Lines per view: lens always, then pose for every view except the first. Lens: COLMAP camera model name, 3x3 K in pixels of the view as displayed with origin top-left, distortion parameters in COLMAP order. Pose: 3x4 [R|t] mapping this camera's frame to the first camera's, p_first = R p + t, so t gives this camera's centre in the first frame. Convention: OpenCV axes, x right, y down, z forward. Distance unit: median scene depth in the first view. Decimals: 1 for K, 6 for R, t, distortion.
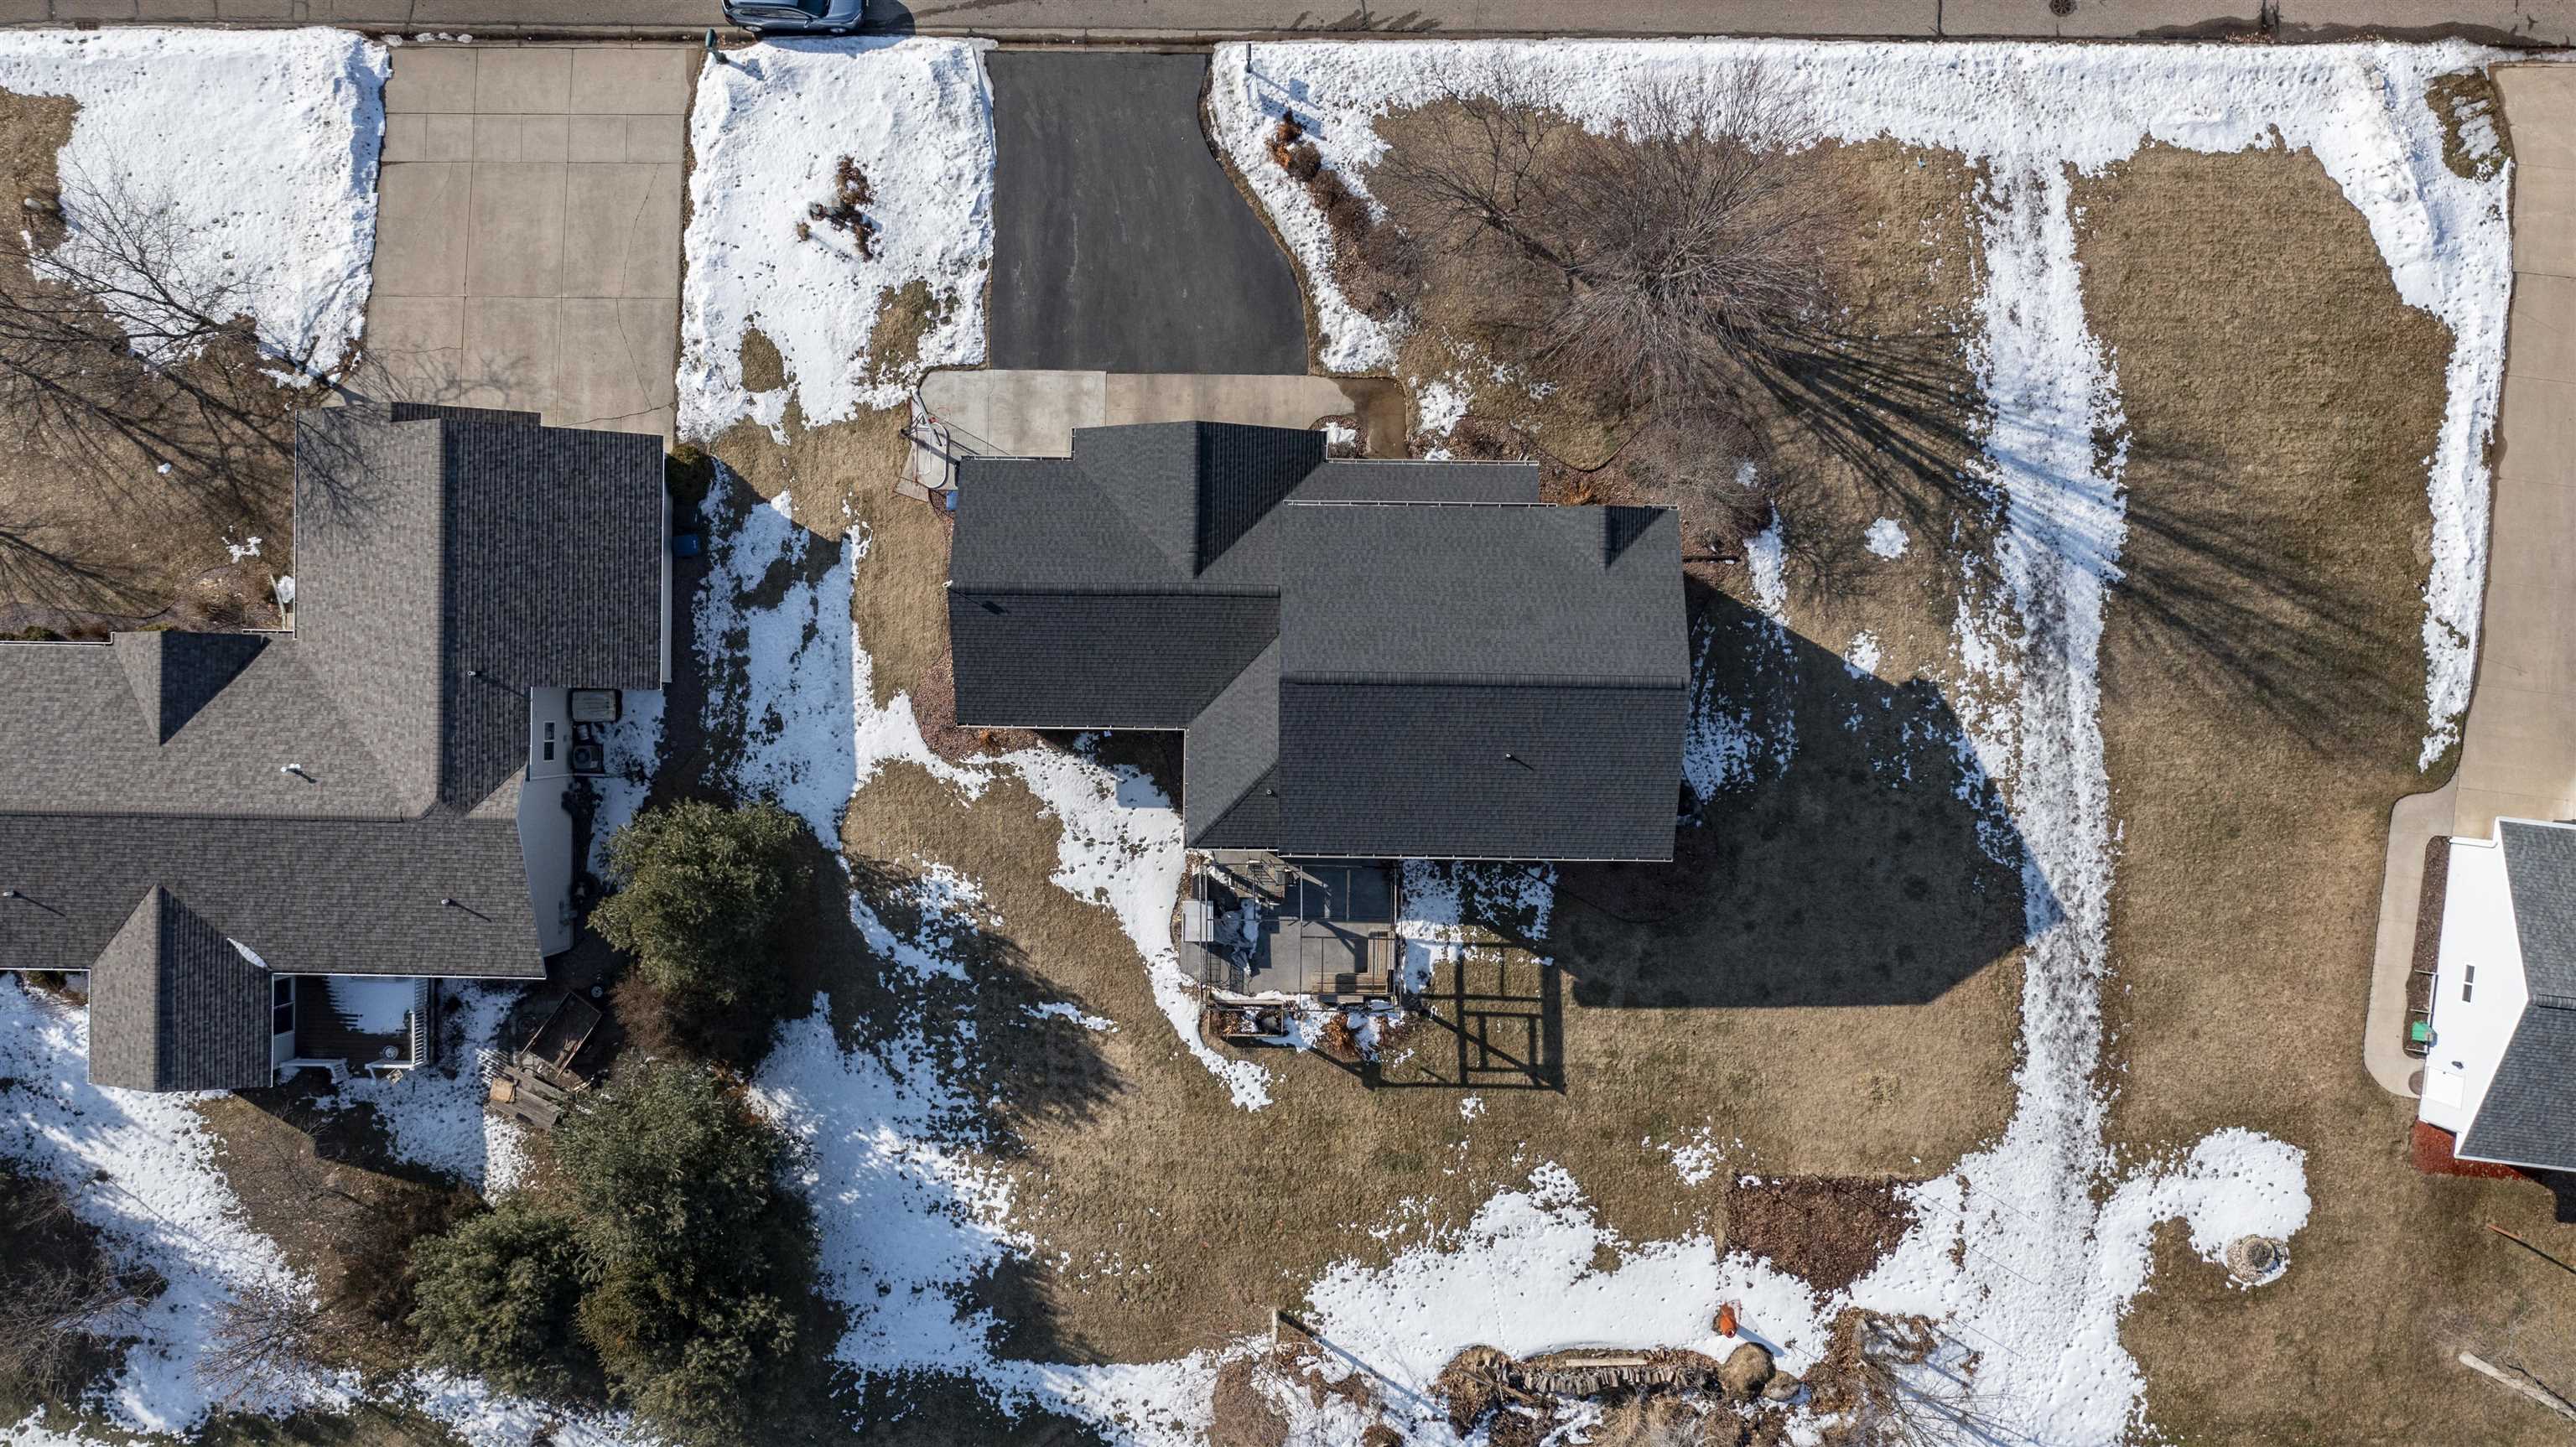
lens RADIAL K [[2039.6, 0, 1282.7], [0, 2039.6, 720.0], [0, 0, 1]] dist [-0.018178, 0.006976]
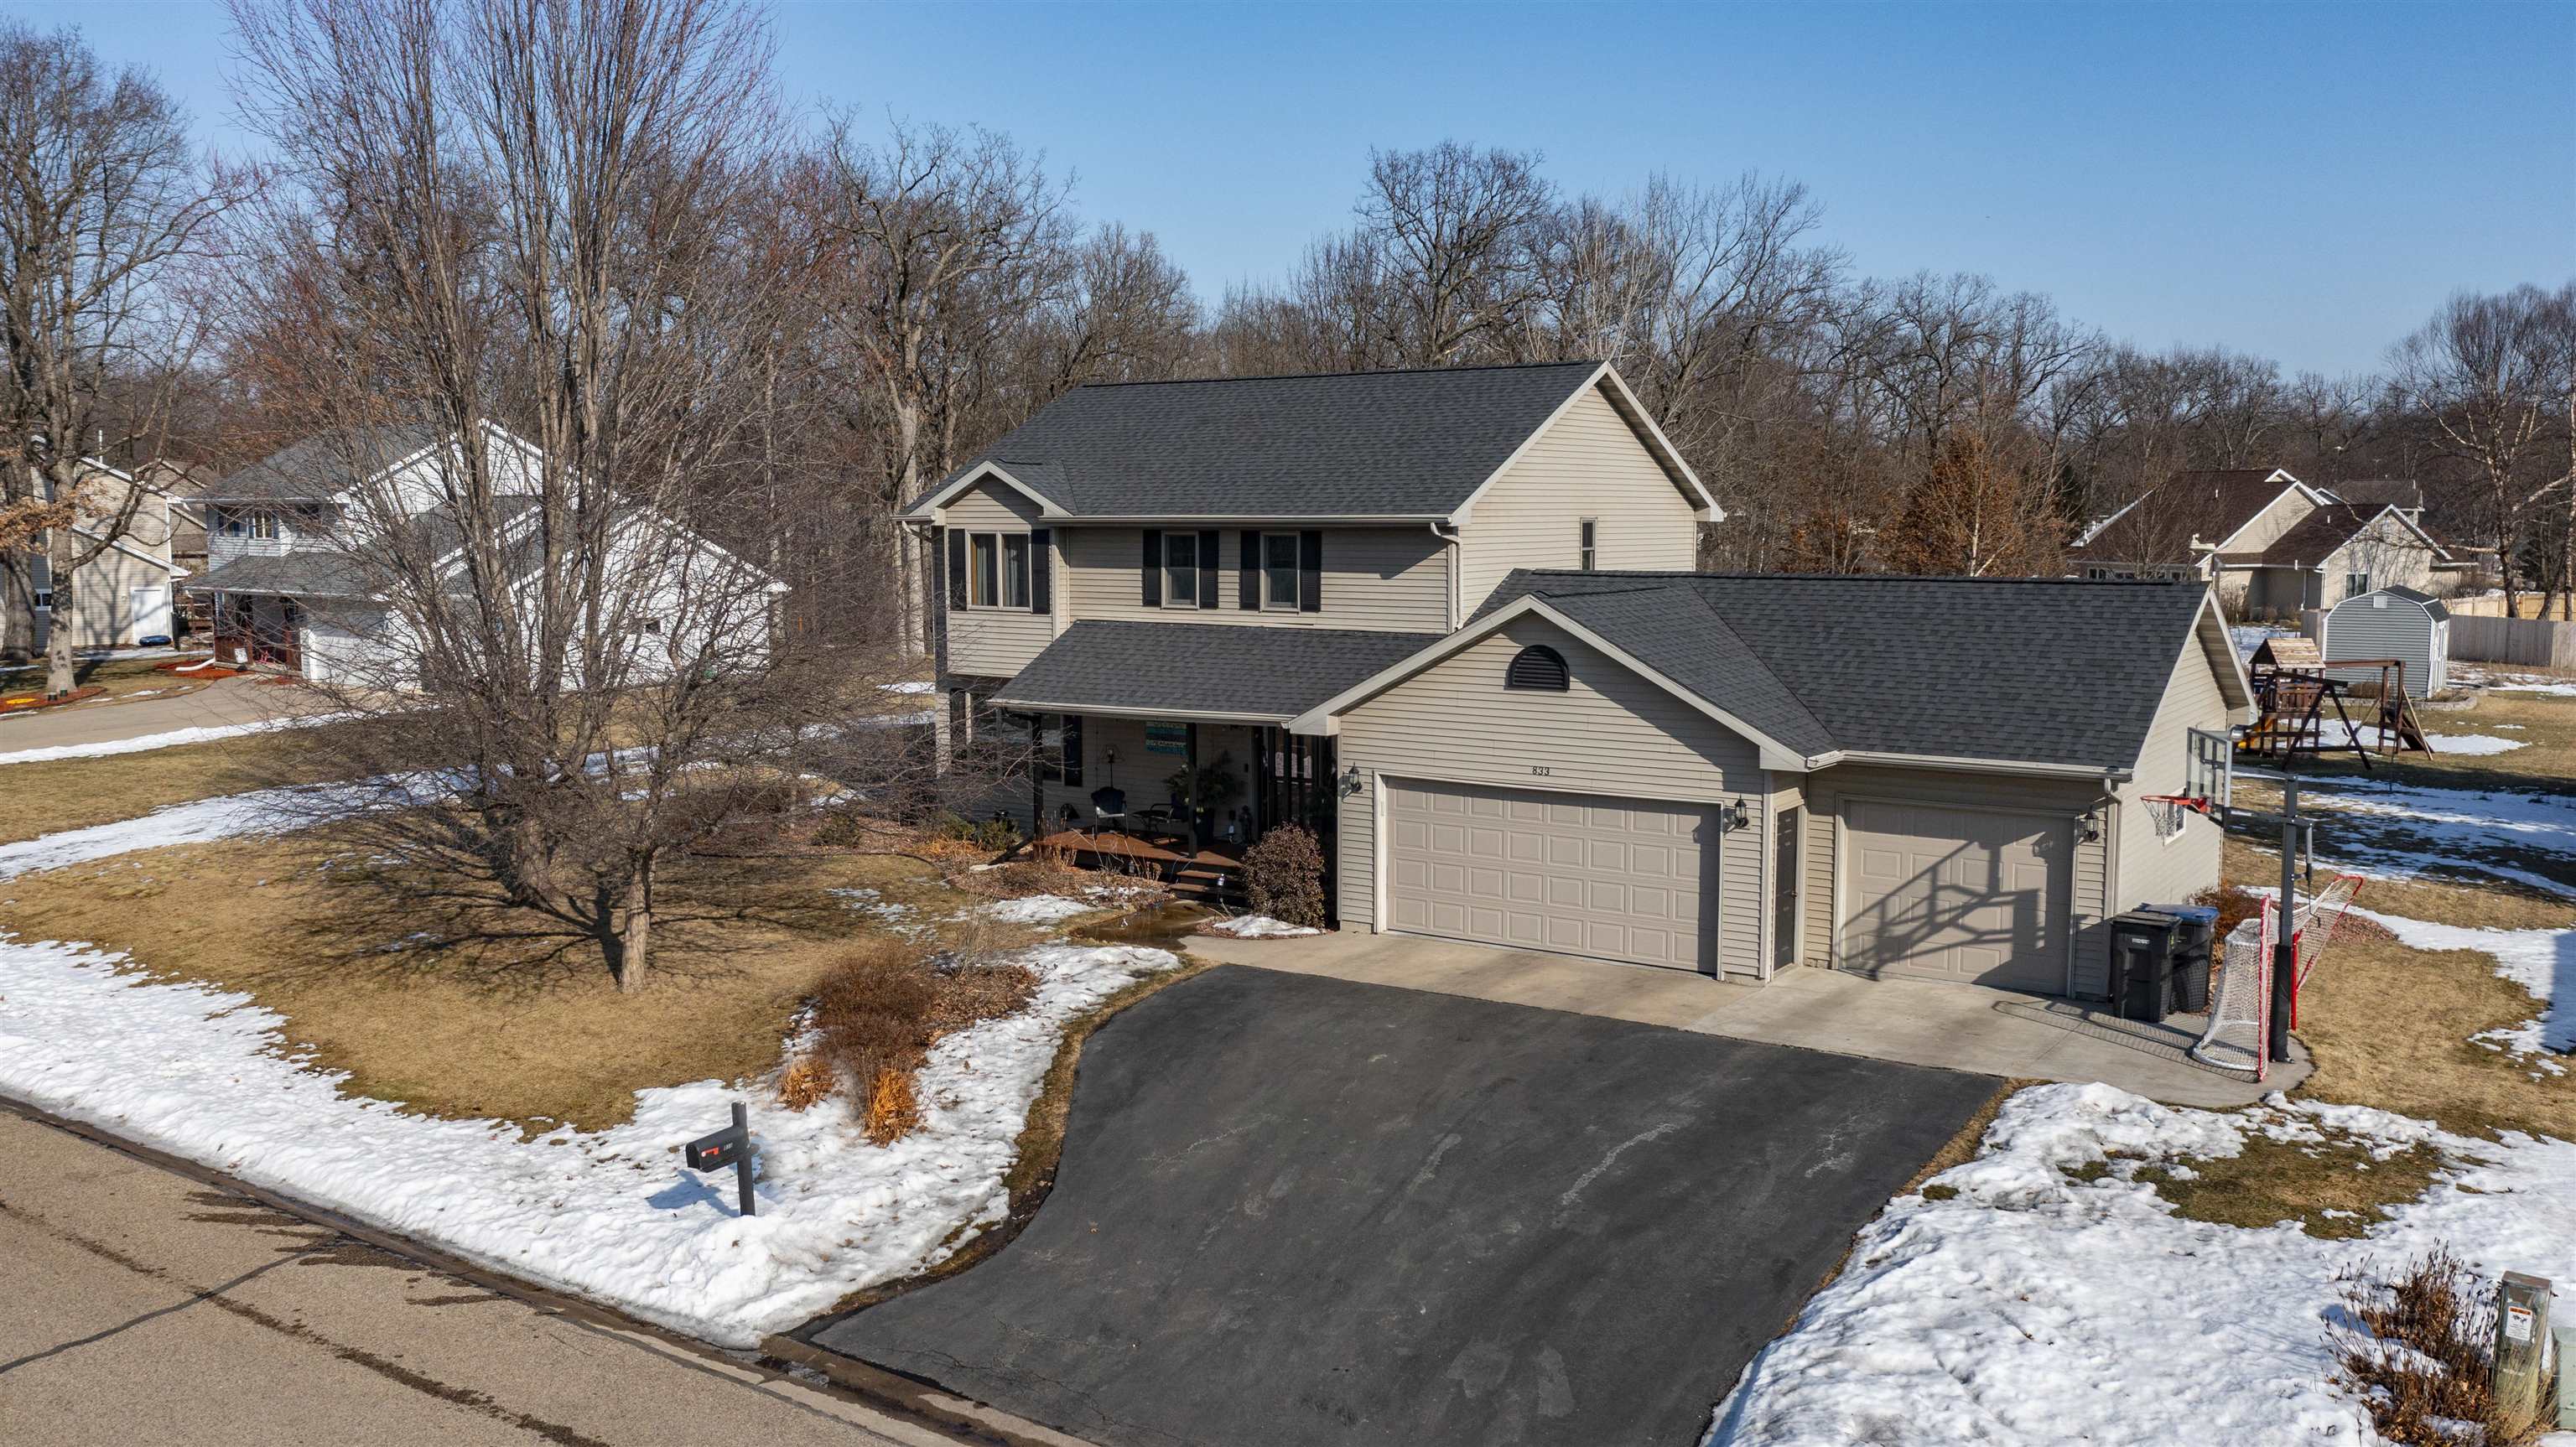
lens RADIAL K [[2039.6, 0, 1288.2], [0, 2039.6, 717.2], [0, 0, 1]] dist [-0.018178, 0.006976]
pose [[-0.829507, -0.045950, 0.556602, -0.225357], [0.558344, -0.091427, 0.824556, -0.498047], [0.013000, 0.994751, 0.101495, 0.906655]]
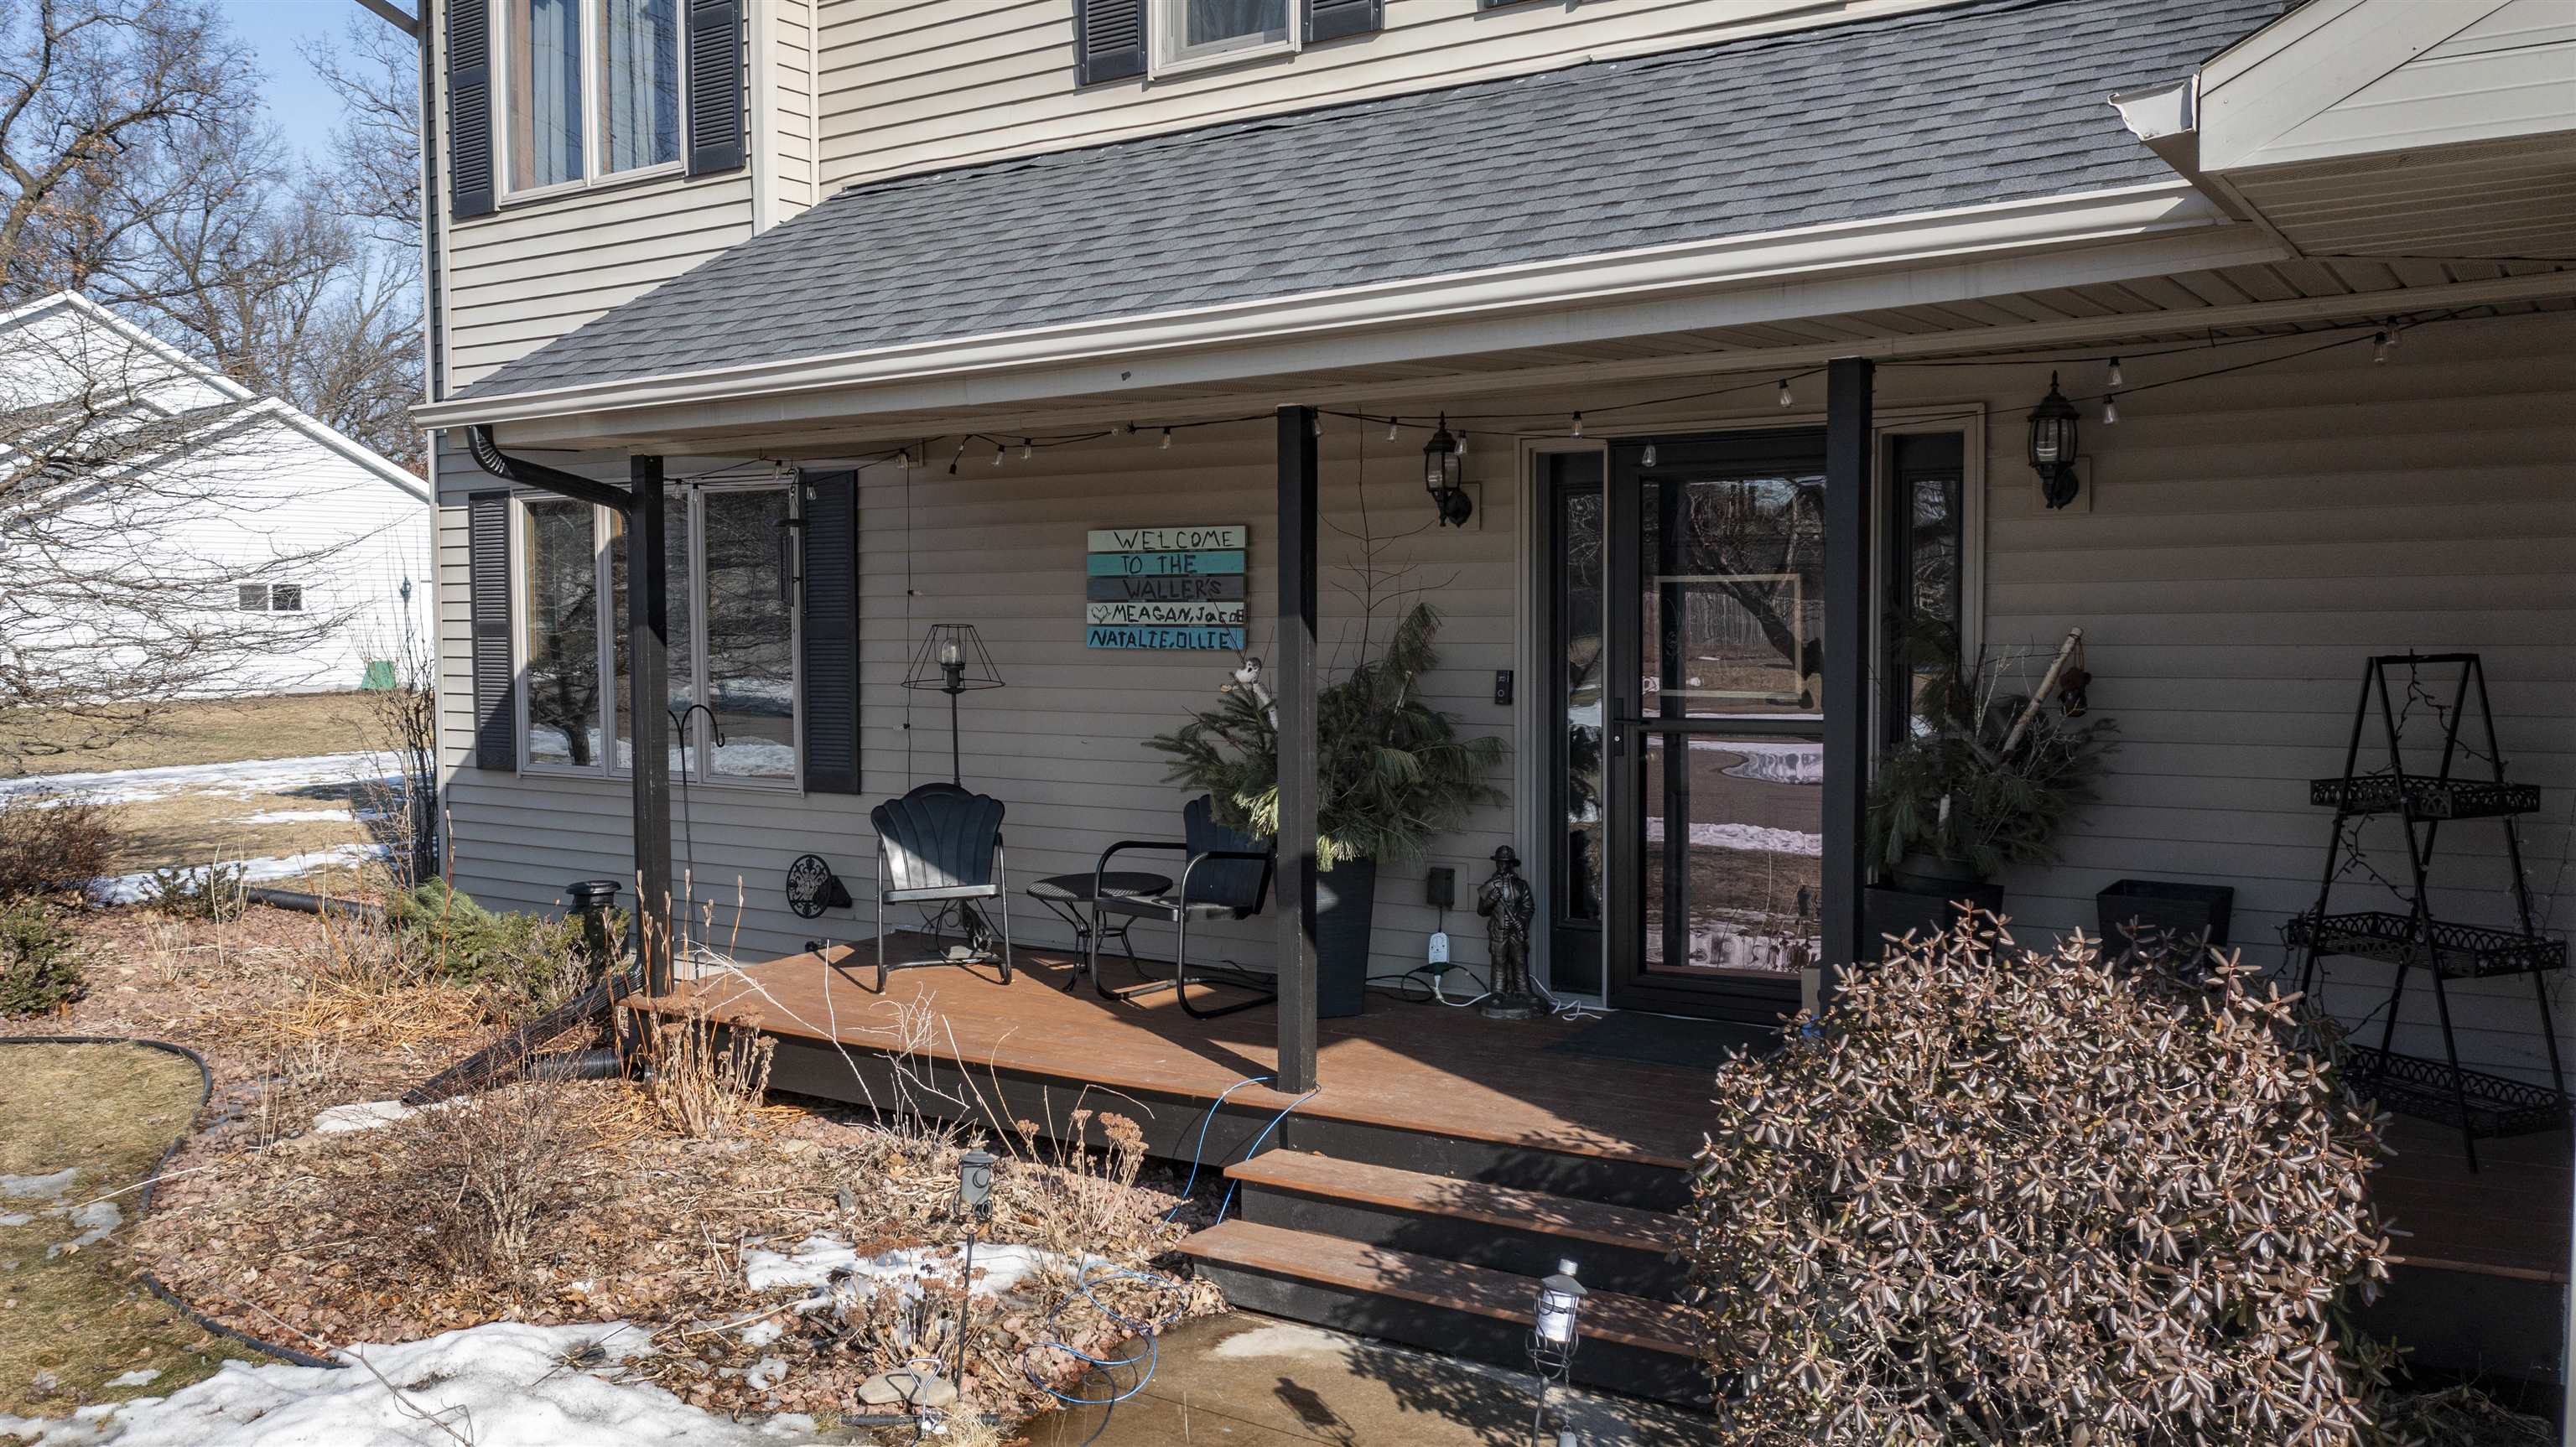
lens RADIAL K [[2039.6, 0, 1291.1], [0, 2039.6, 722.2], [0, 0, 1]] dist [-0.018178, 0.006976]
pose [[-0.836190, -0.016117, 0.548204, 0.009642], [0.548263, -0.050004, 0.834810, -0.194221], [0.013958, 0.998619, 0.050649, 0.966393]]
